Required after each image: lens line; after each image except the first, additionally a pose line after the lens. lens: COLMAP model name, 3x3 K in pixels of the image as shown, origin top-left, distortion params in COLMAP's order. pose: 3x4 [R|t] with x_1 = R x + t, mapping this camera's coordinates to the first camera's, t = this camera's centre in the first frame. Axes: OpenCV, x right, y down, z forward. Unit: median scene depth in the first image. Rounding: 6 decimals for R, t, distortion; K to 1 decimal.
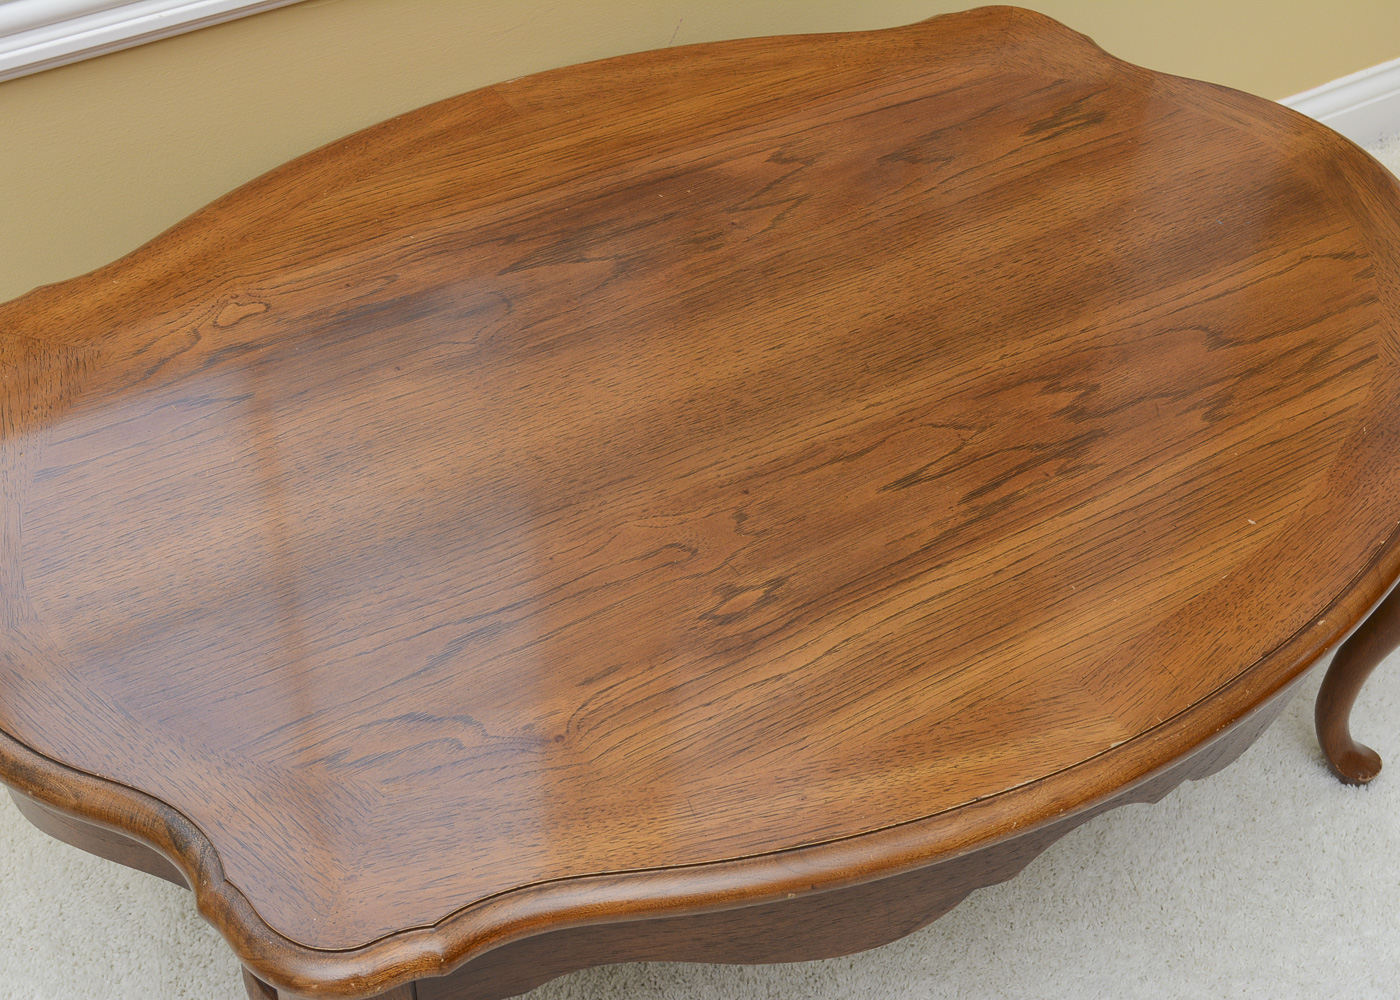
lens RADIAL K [[2065.0, 0, 700.0], [0, 2065.0, 500.0], [0, 0, 1]] dist [-0.012492, -0.017771]
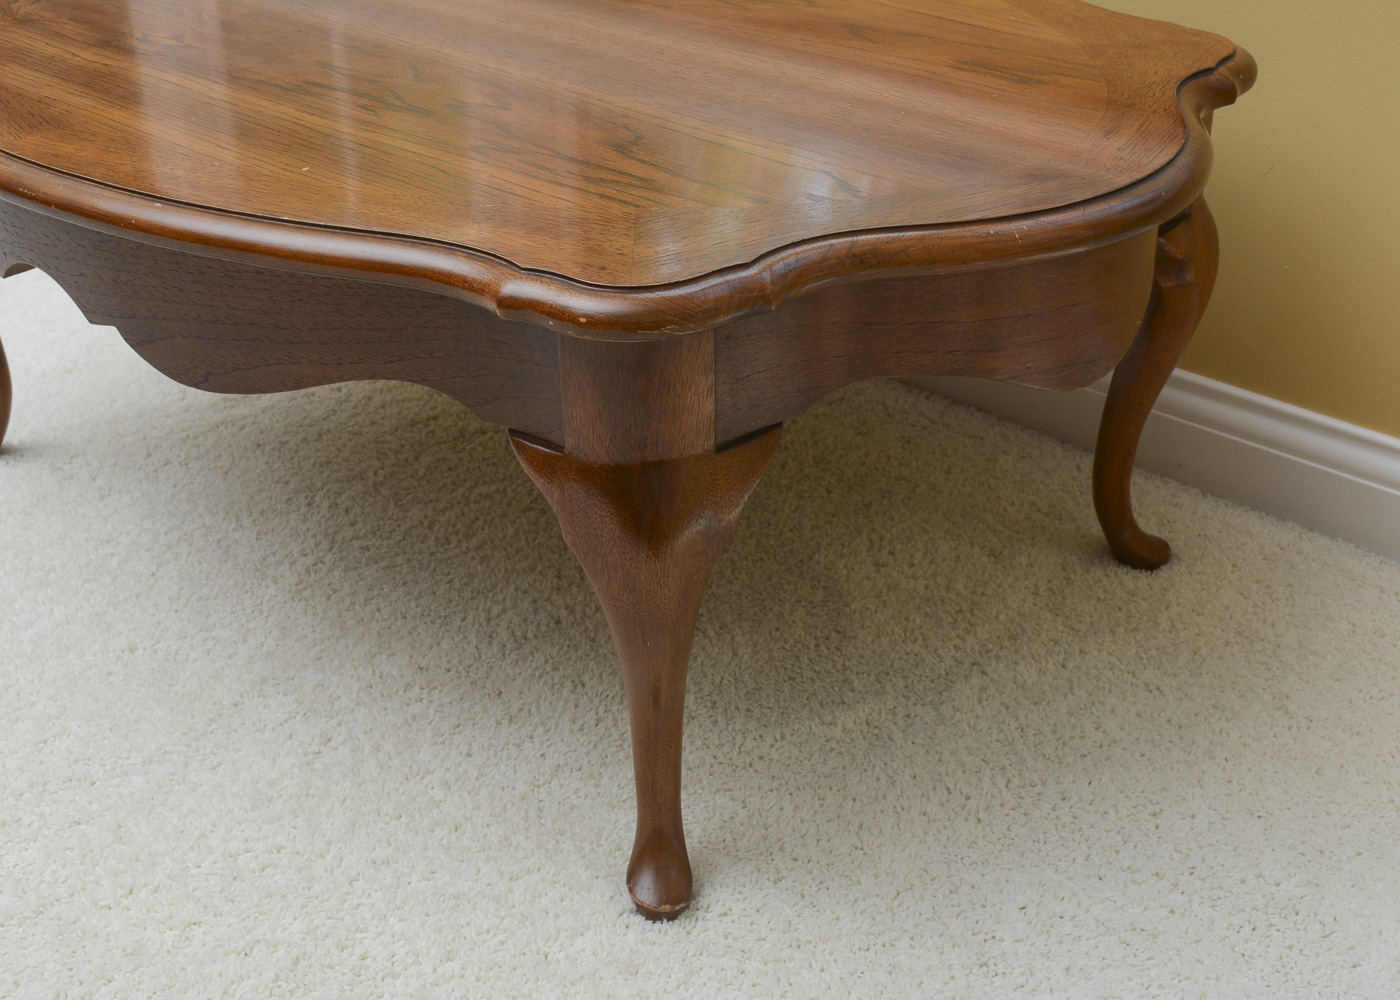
lens RADIAL K [[1805.3, 0, 700.0], [0, 1805.3, 500.0], [0, 0, 1]] dist [-0.036714, -0.005809]
pose [[0.256032, 0.443096, -0.859135, 1.038445], [-0.636214, 0.746374, 0.195341, -0.144136], [0.727791, 0.496580, 0.473000, 0.794896]]
